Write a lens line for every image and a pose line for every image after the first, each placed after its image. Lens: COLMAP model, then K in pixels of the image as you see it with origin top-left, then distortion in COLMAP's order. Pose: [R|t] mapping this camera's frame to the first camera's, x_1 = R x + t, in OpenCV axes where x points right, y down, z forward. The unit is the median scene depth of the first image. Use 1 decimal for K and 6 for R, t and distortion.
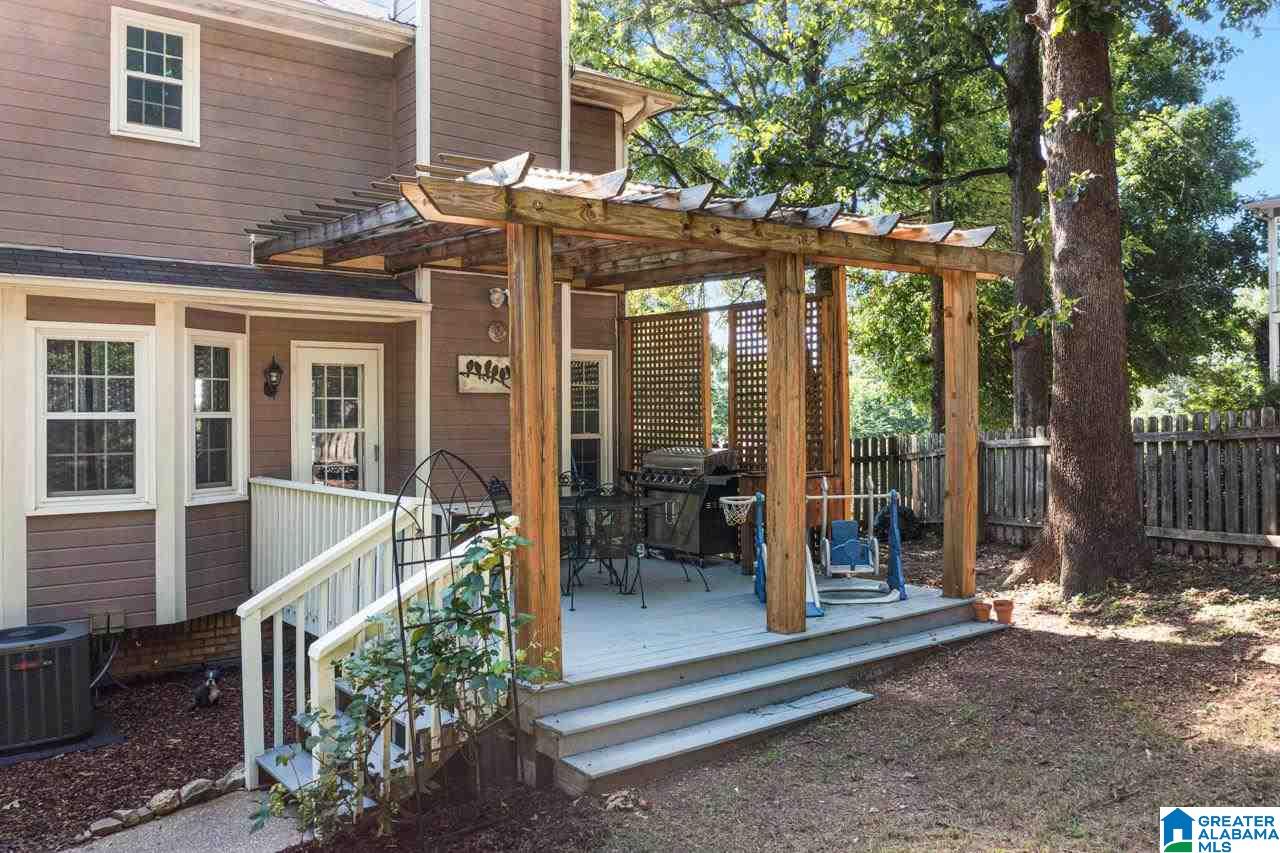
lens RADIAL K [[1029.4, 0, 642.1], [0, 1029.4, 407.0], [0, 0, 1]] dist [-0.011671, -0.007025]
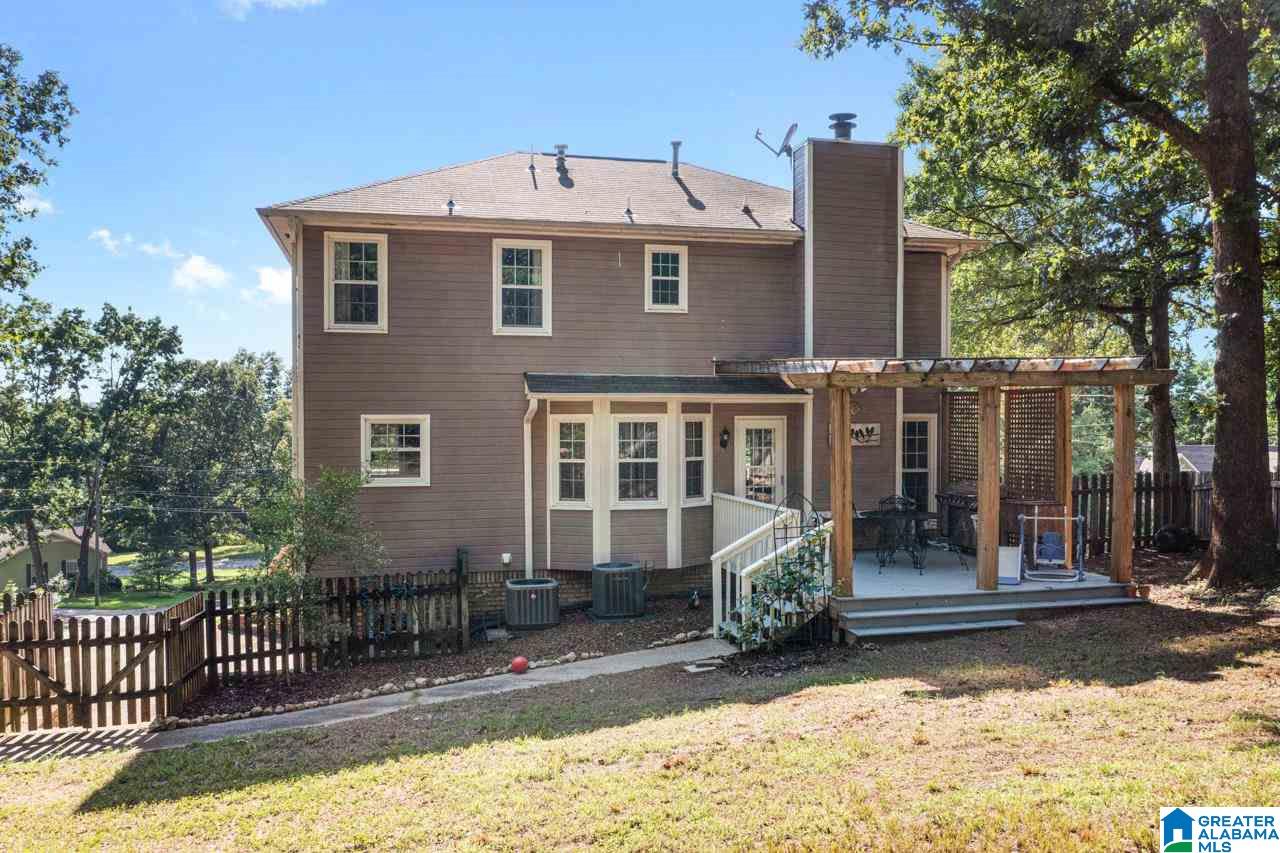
lens RADIAL K [[1111.0, 0, 640.0], [0, 1111.0, 426.5], [0, 0, 1]] dist [-0.017732, -0.006990]
pose [[0.915587, 0.012780, -0.401916, 0.317856], [-0.001783, 0.999614, 0.027724, -0.112913], [0.402115, -0.024667, 0.915257, -0.932728]]
